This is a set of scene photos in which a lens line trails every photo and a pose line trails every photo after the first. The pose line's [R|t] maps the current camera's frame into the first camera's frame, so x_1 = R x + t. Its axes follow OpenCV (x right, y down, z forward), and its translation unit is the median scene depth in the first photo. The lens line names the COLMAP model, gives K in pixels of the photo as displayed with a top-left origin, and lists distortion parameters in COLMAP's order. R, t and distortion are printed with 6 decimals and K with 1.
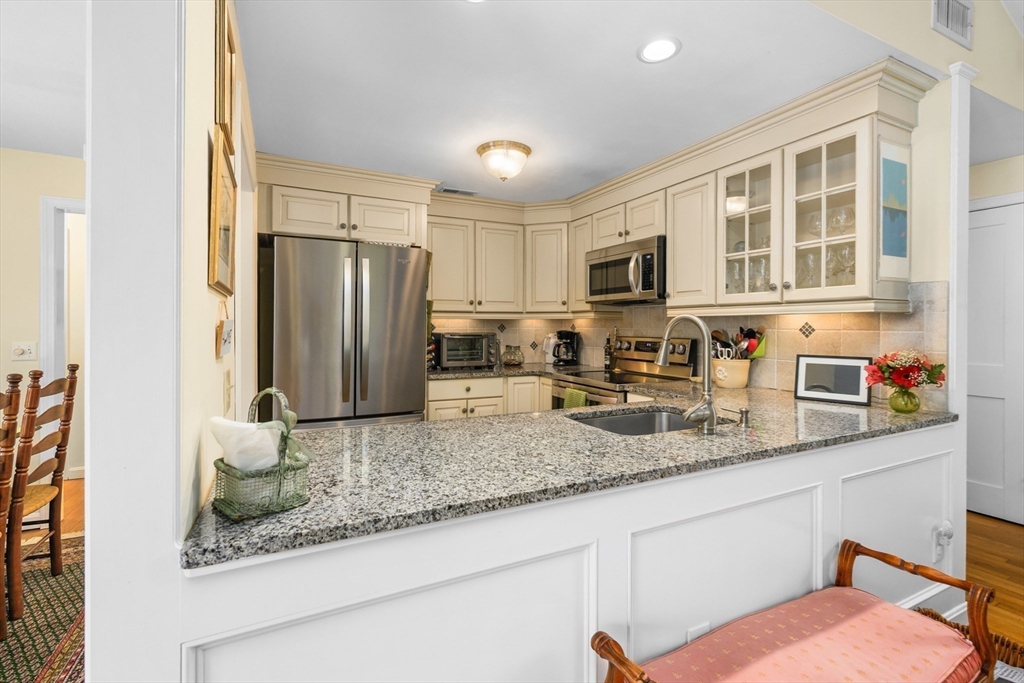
lens RADIAL K [[462.3, 0, 511.3], [0, 462.3, 335.8], [0, 0, 1]] dist [0.002172, -0.000041]
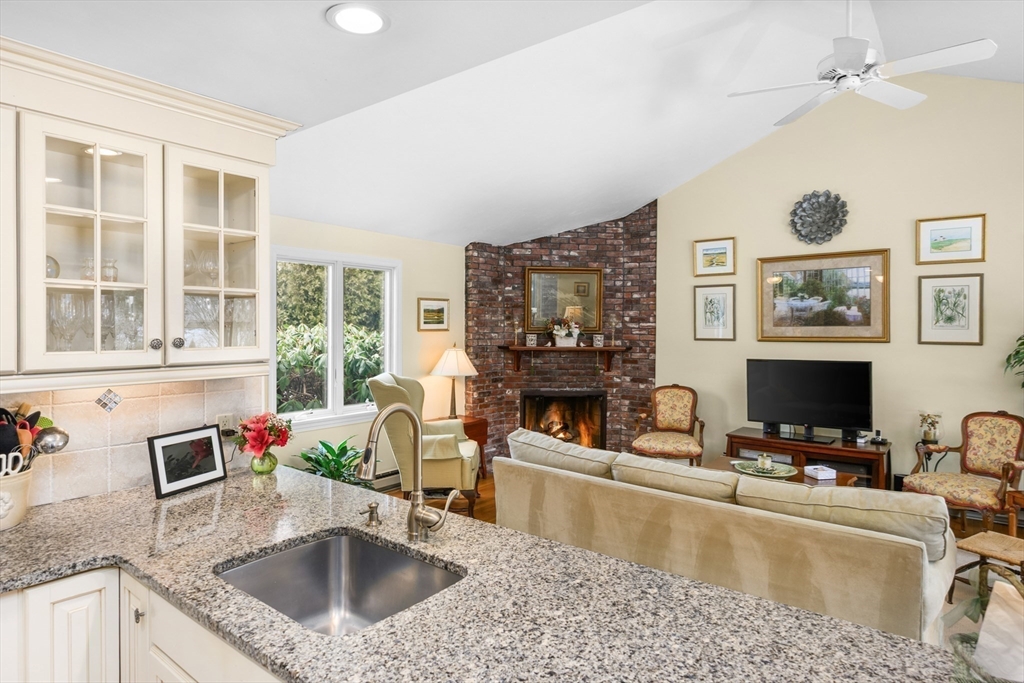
lens RADIAL K [[580.0, 0, 515.4], [0, 580.0, 331.2], [0, 0, 1]] dist [0.012495, -0.000741]
pose [[-0.443864, -0.012406, 0.896008, -0.787221], [0.008279, 0.999805, 0.017945, -0.245081], [-0.896056, 0.015383, -0.443675, 1.653069]]
